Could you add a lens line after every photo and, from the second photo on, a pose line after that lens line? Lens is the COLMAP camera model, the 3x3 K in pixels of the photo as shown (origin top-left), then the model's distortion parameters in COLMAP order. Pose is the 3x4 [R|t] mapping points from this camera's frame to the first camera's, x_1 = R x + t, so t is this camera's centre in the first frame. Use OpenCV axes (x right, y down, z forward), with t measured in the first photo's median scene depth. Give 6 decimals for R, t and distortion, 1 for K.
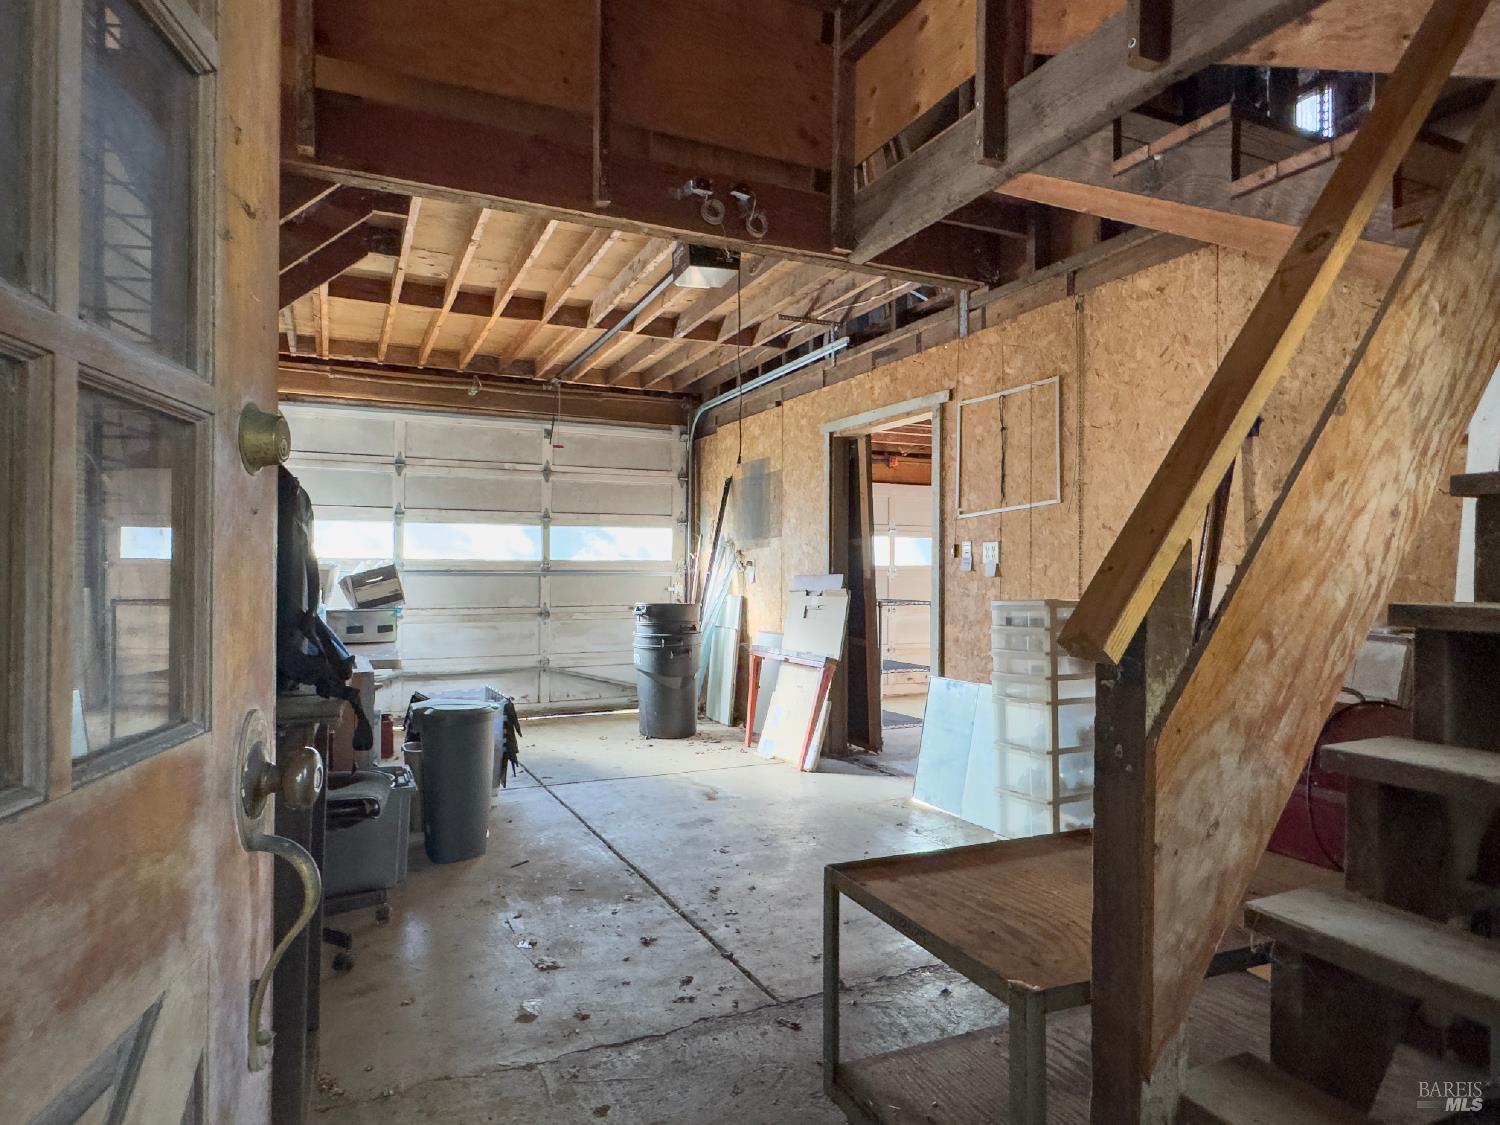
lens RADIAL K [[894.9, 0, 746.2], [0, 894.9, 559.2], [0, 0, 1]] dist [-0.007131, 0.002415]
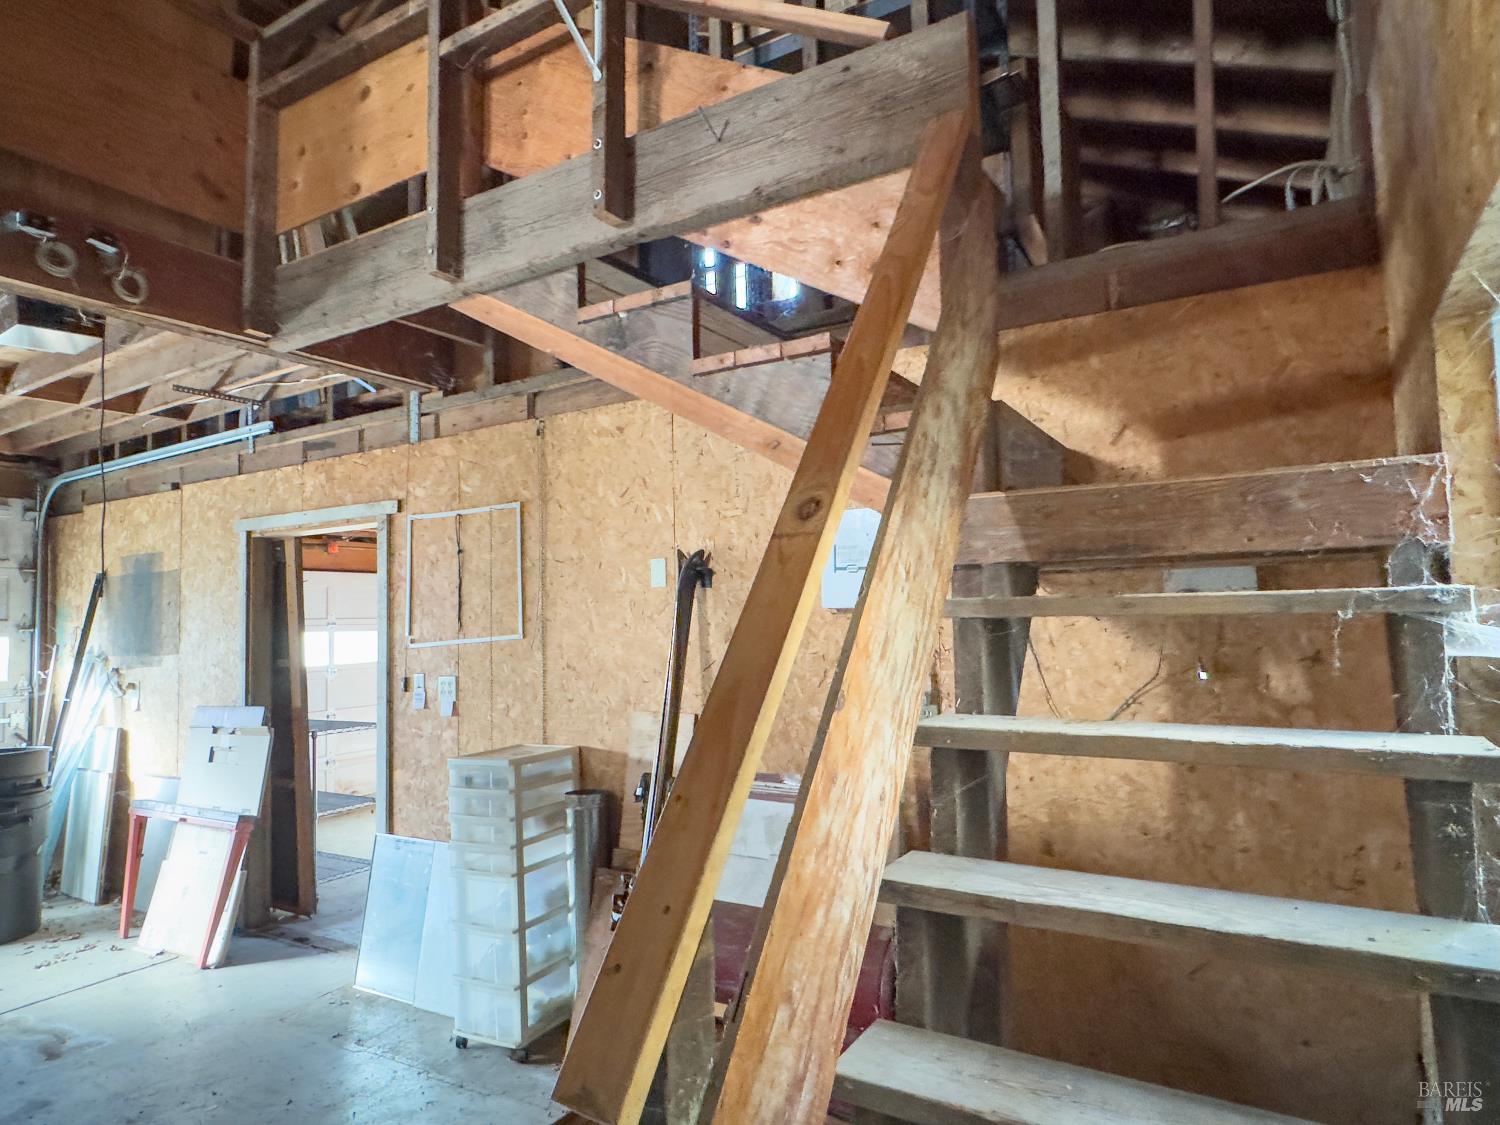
lens RADIAL K [[894.9, 0, 743.2], [0, 894.9, 565.9], [0, 0, 1]] dist [-0.007131, 0.002415]
pose [[0.831395, 0.007145, 0.555637, 0.024867], [0.022146, 0.998697, -0.045979, -0.090641], [-0.555241, 0.050532, 0.830153, 0.097271]]
